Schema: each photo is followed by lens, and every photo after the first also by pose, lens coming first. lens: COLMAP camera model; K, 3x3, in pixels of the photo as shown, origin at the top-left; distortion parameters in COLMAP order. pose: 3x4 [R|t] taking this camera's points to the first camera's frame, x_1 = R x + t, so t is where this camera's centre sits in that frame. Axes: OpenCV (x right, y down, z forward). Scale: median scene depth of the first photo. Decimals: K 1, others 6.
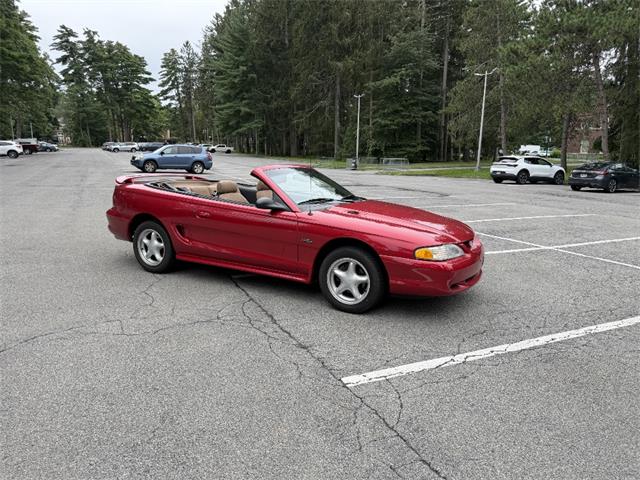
lens RADIAL K [[447.1, 0, 321.6], [0, 447.1, 239.4], [0, 0, 1]] dist [0.040965, -0.047547]
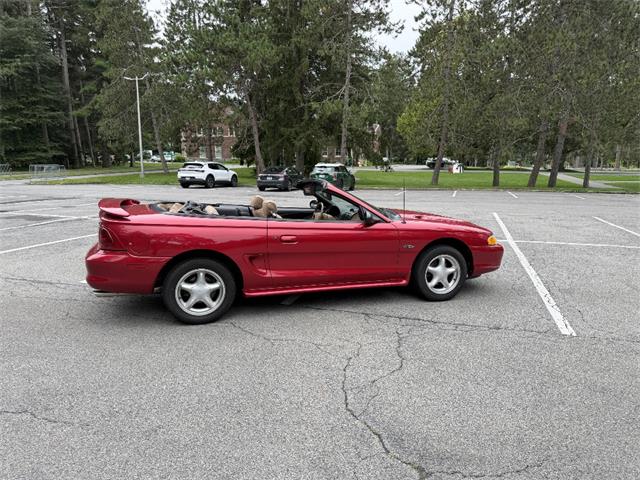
lens RADIAL K [[449.7, 0, 320.0], [0, 449.7, 240.0], [0, 0, 1]] dist [0.042330, -0.053896]
pose [[0.690899, -0.137074, 0.709838, -0.073357], [0.143858, 0.988292, 0.050825, -0.007625], [-0.708494, 0.067001, 0.702529, 0.028337]]
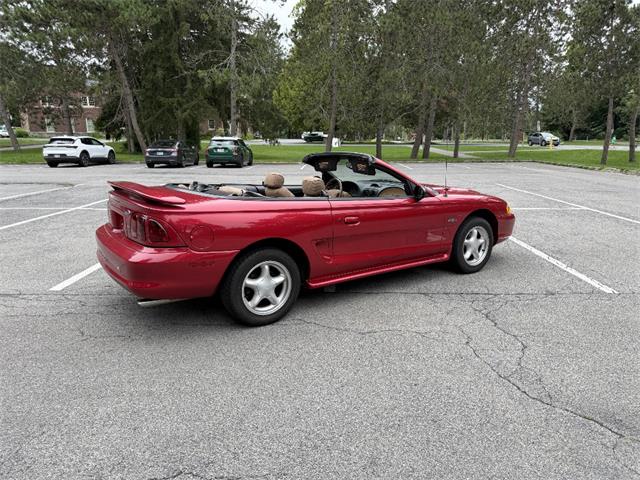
lens RADIAL K [[449.7, 0, 320.0], [0, 449.7, 240.0], [0, 0, 1]] dist [0.042330, -0.053896]
pose [[0.458292, -0.217646, 0.861741, -0.085168], [0.177971, 0.972390, 0.150943, -0.013015], [-0.870801, 0.084189, 0.484374, 0.056982]]
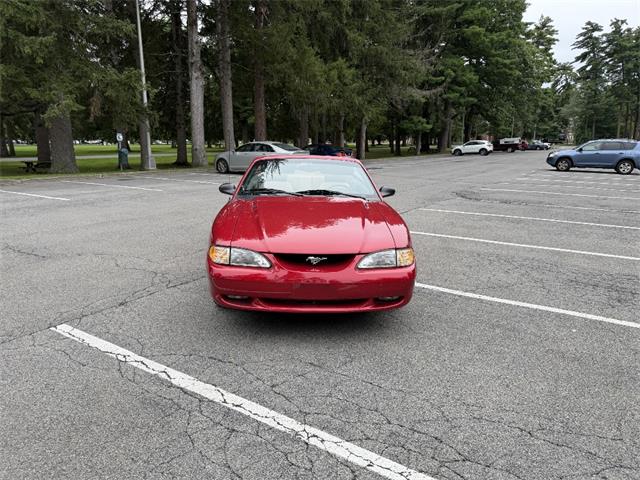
lens RADIAL K [[449.7, 0, 320.0], [0, 449.7, 240.0], [0, 0, 1]] dist [0.042330, -0.053896]
pose [[0.522390, 0.159483, -0.837660, 0.074164], [-0.156609, 0.983588, 0.089600, -0.007199], [0.838202, 0.084378, 0.538793, 0.047255]]
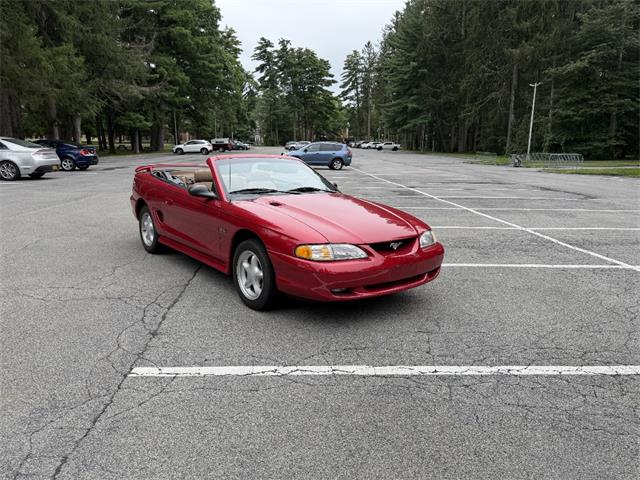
lens RADIAL K [[446.6, 0, 320.0], [0, 446.6, 240.0], [0, 0, 1]] dist [0.074548, -0.099318]
pose [[0.927025, 0.071129, -0.368193, 0.039966], [-0.068801, 0.997441, 0.019464, -0.000760], [0.368635, 0.007288, 0.929545, 0.012116]]
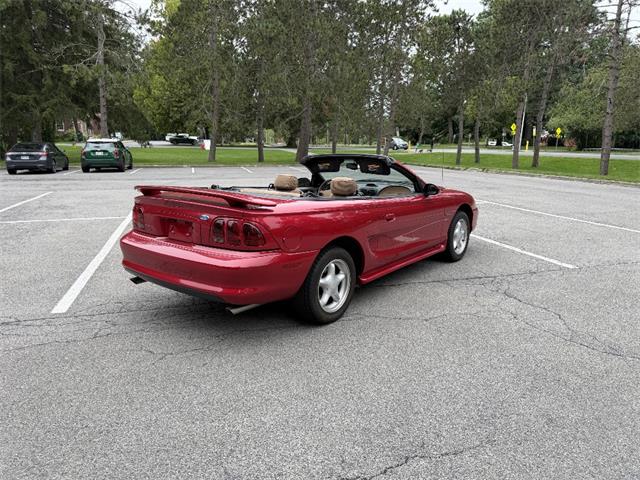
lens RADIAL K [[451.0, 0, 314.2], [0, 451.0, 241.3], [0, 0, 1]] dist [0.046153, -0.059882]
pose [[0.190292, -0.231867, 0.953953, -0.096880], [0.185508, 0.962696, 0.196988, -0.017762], [-0.964041, 0.139481, 0.226206, 0.081838]]
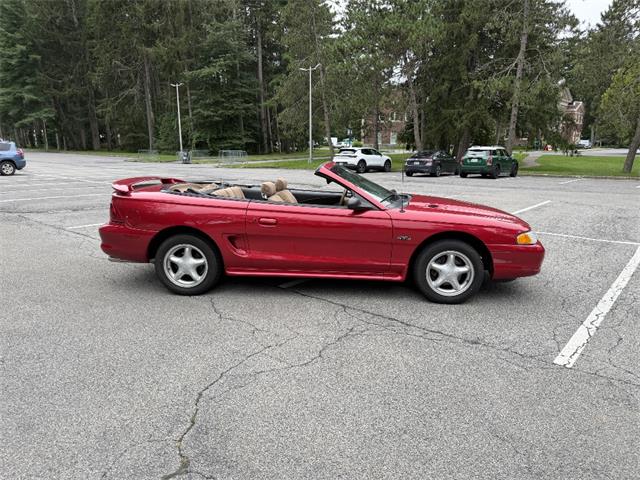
lens RADIAL K [[446.6, 0, 320.0], [0, 446.6, 240.0], [0, 0, 1]] dist [0.074548, -0.099318]
pose [[0.915051, -0.099501, 0.390872, -0.044561], [0.092532, 0.995034, 0.036675, -0.003536], [-0.392580, 0.002609, 0.919714, 0.012193]]
